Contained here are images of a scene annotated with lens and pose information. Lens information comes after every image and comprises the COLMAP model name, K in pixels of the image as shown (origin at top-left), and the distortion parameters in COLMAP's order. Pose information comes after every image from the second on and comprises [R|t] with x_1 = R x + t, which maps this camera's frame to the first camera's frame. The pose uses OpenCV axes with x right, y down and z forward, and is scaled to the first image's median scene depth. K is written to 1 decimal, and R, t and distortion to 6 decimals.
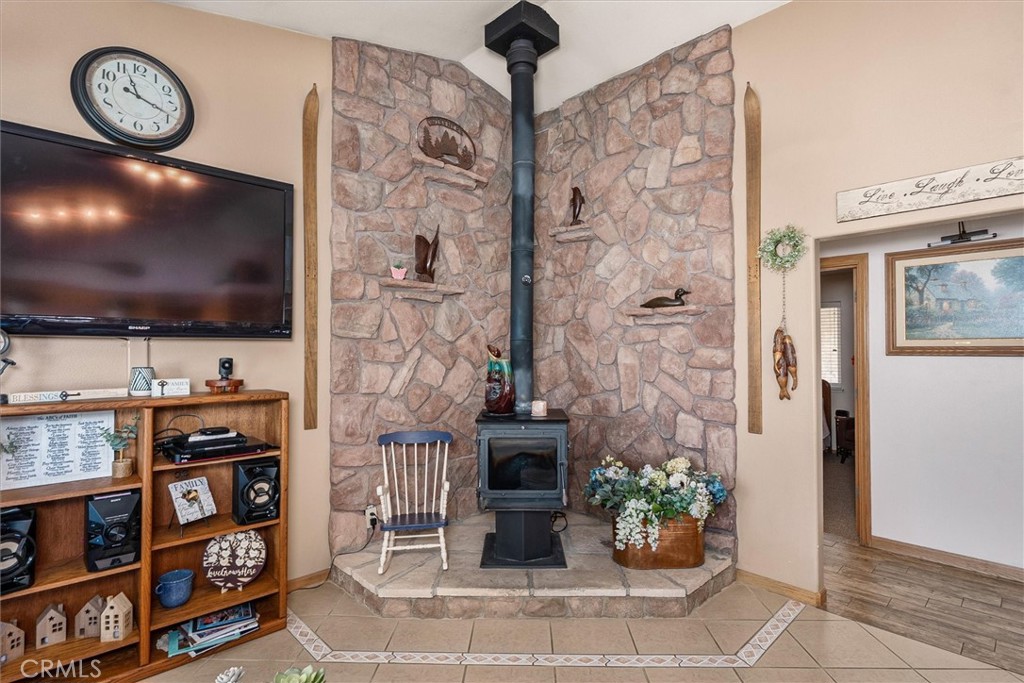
lens RADIAL K [[501.7, 0, 509.1], [0, 501.7, 342.7], [0, 0, 1]] dist [-0.011620, -0.000242]
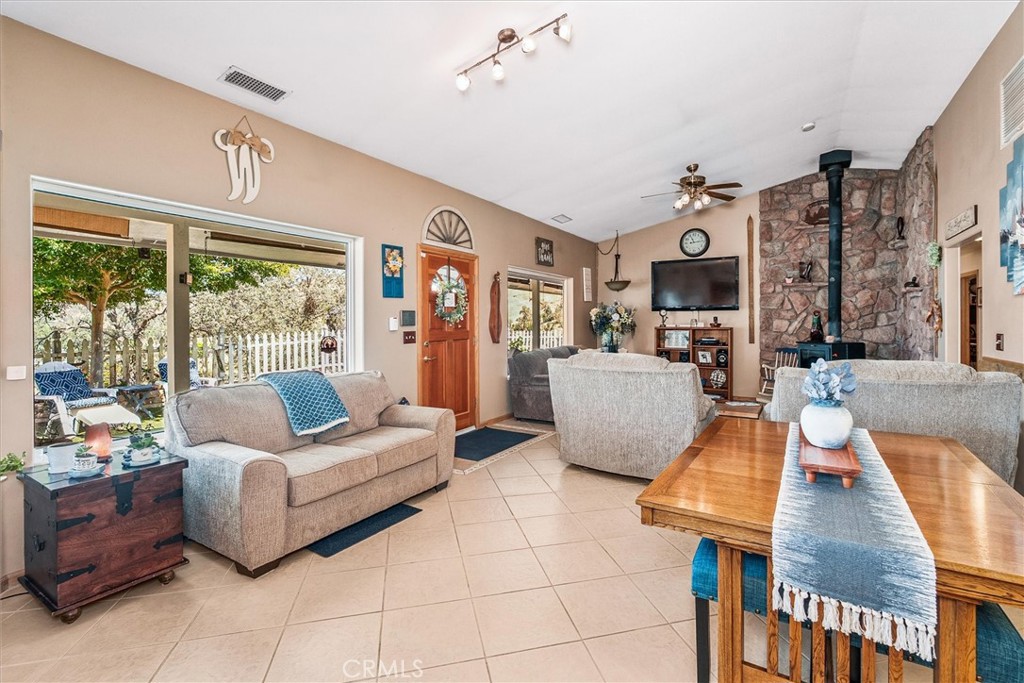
lens RADIAL K [[469.3, 0, 520.1], [0, 469.3, 320.8], [0, 0, 1]] dist [0.001631, 0.000045]
pose [[0.261712, 0.001055, -0.965145, 1.645676], [0.013741, 0.999894, 0.004819, 0.022226], [0.965048, -0.014523, 0.261670, -0.820416]]
